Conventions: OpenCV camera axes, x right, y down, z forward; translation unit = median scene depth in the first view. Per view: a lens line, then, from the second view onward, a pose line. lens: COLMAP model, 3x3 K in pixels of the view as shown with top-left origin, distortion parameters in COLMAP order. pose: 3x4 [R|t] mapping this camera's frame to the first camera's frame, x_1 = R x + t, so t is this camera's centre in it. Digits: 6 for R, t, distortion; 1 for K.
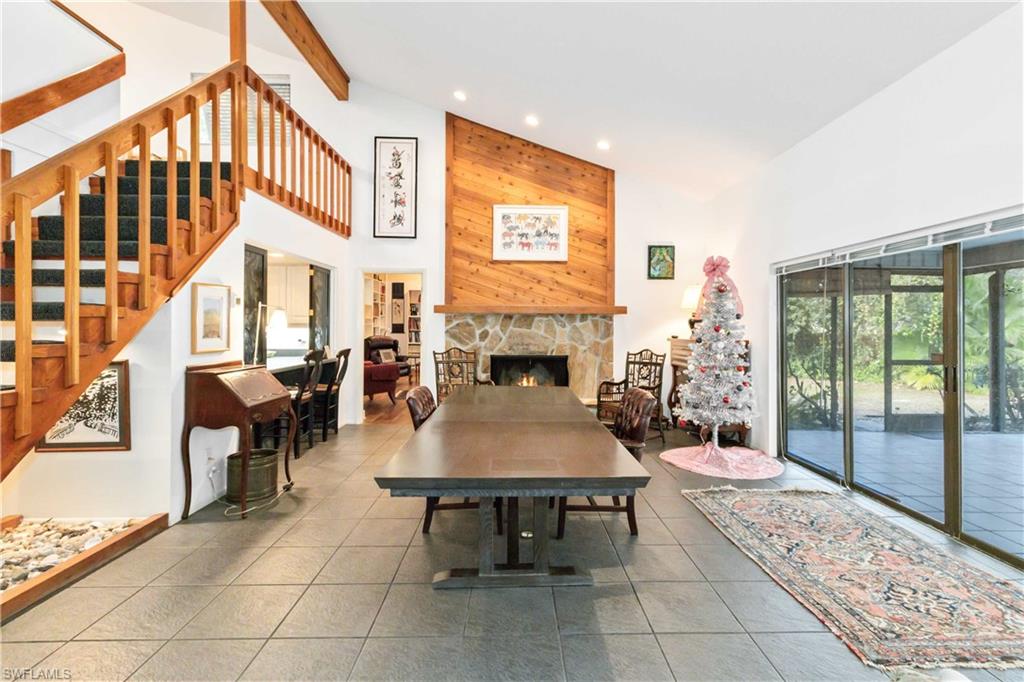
lens RADIAL K [[497.7, 0, 523.3], [0, 497.7, 328.1], [0, 0, 1]] dist [0.003476, 0.002446]
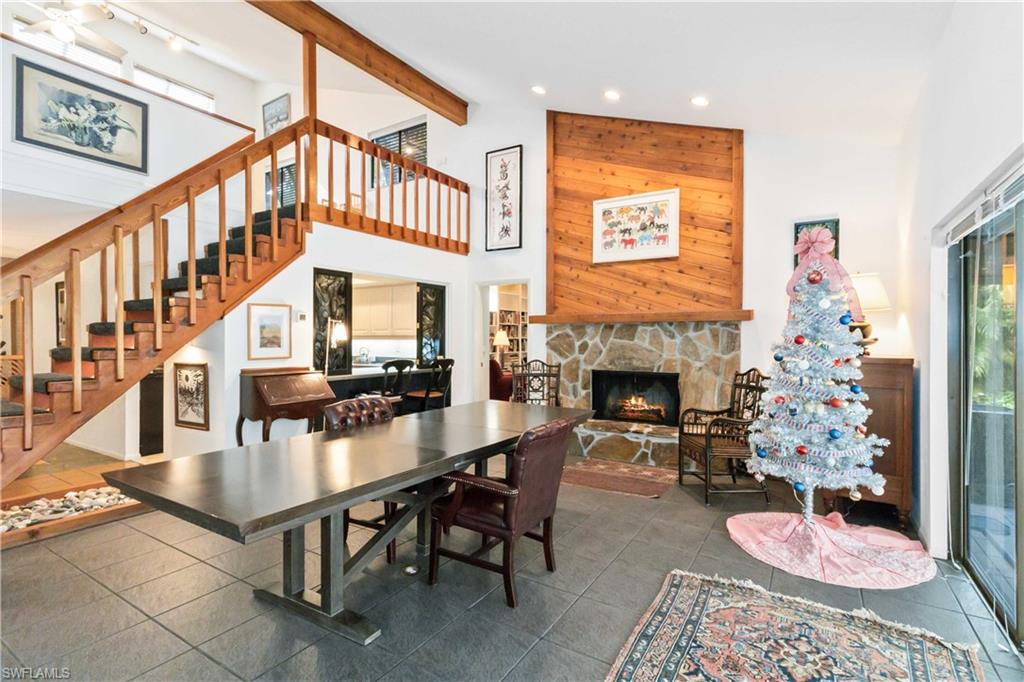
lens RADIAL K [[497.7, 0, 519.0], [0, 497.7, 344.6], [0, 0, 1]] dist [0.003476, 0.002446]
pose [[0.826742, 0.004702, -0.562562, 0.333246], [0.000729, 0.999955, 0.009430, 0.000797], [0.562581, -0.008207, 0.826701, 0.185923]]
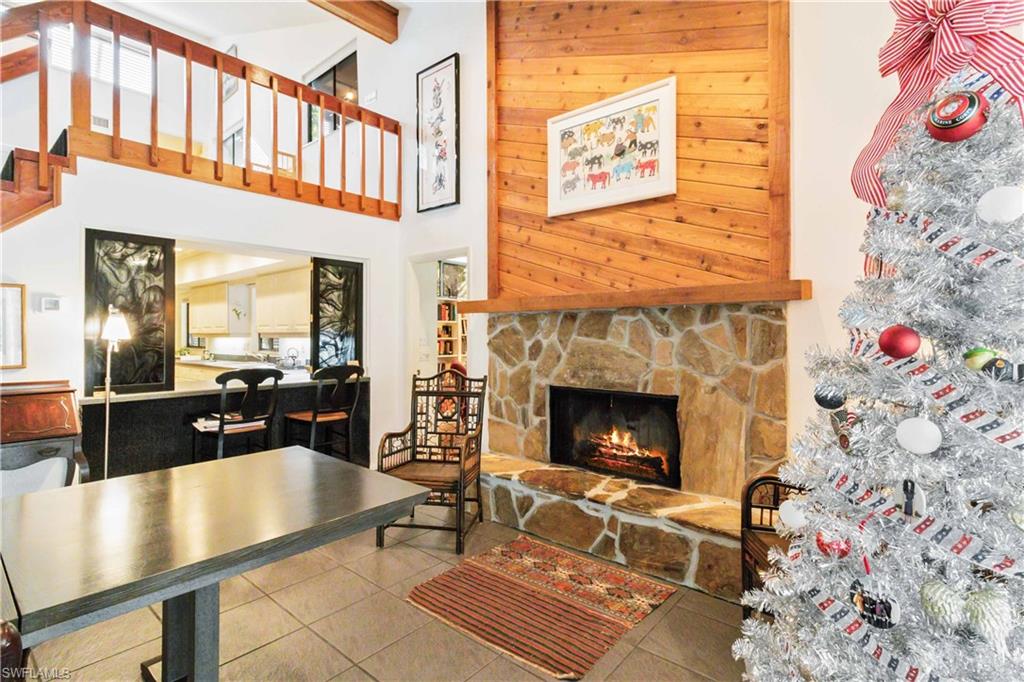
lens RADIAL K [[497.7, 0, 525.2], [0, 497.7, 331.8], [0, 0, 1]] dist [0.003476, 0.002446]
pose [[0.734976, -0.008821, -0.678036, 0.303620], [0.003592, 0.999952, -0.009115, -0.001135], [0.678084, 0.004264, 0.734972, 0.566911]]
